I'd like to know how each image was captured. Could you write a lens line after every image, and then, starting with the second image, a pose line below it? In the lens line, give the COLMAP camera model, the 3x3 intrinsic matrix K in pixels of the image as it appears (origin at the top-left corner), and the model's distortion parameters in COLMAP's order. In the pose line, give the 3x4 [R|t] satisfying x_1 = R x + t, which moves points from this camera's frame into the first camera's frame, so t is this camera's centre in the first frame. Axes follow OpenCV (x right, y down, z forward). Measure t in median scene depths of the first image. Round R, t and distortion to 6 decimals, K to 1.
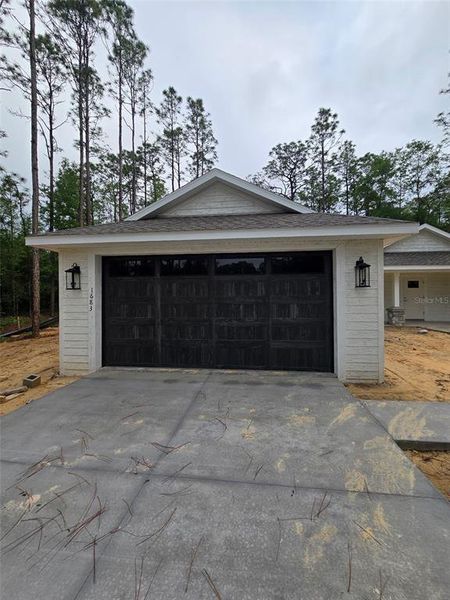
lens RADIAL K [[258.7, 0, 244.0], [0, 258.7, 297.3], [0, 0, 1]] dist [-0.000141, 0.000035]
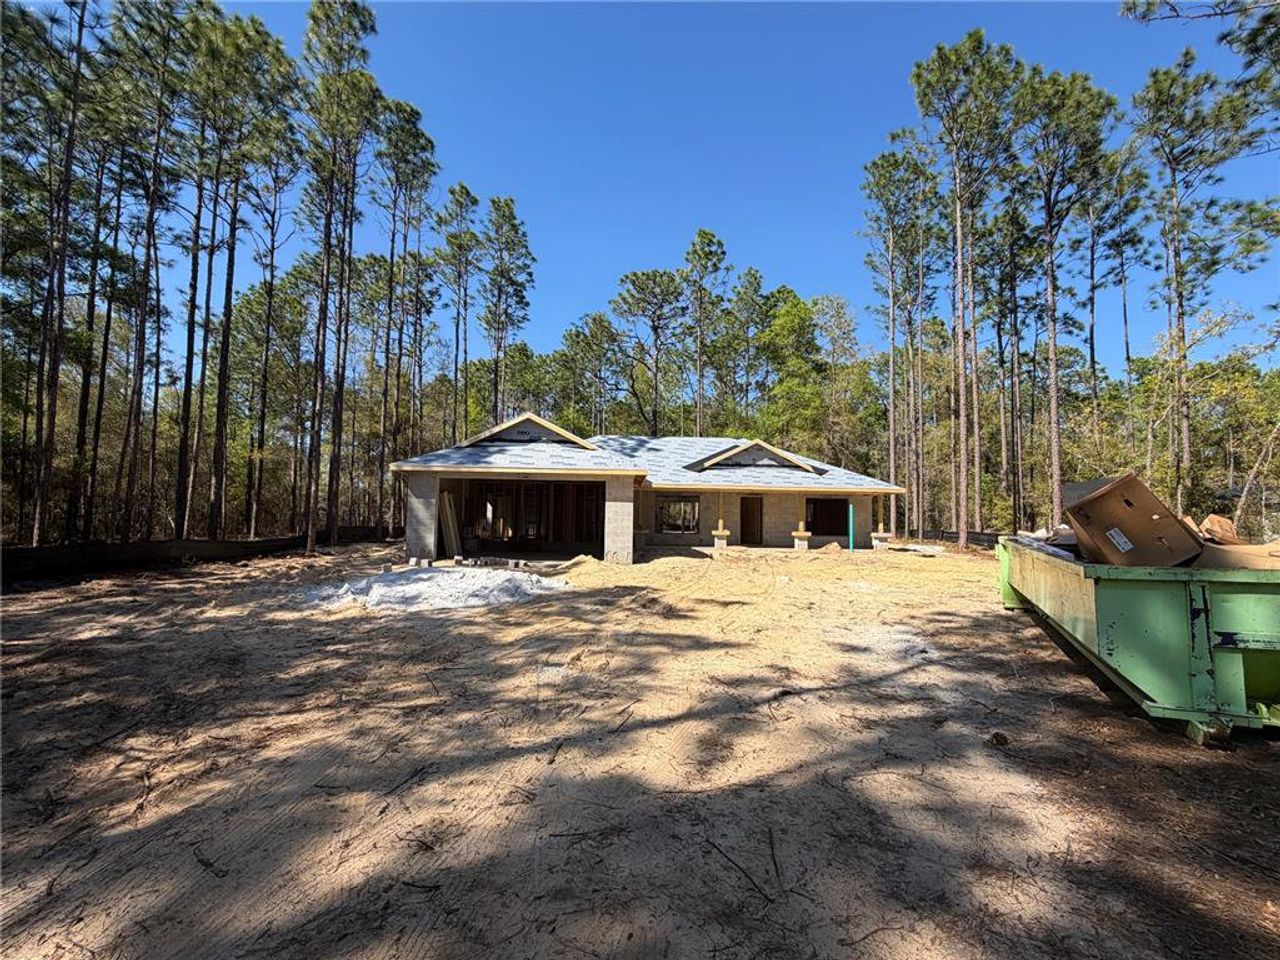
lens RADIAL K [[551.9, 0, 640.0], [0, 551.9, 480.0], [0, 0, 1]] dist [-0.000141, 0.000035]
pose [[0.992936, 0.034470, 0.113534, 0.013963], [-0.025838, 0.996724, -0.076638, 0.005135], [-0.115804, 0.073163, 0.990574, -0.310239]]
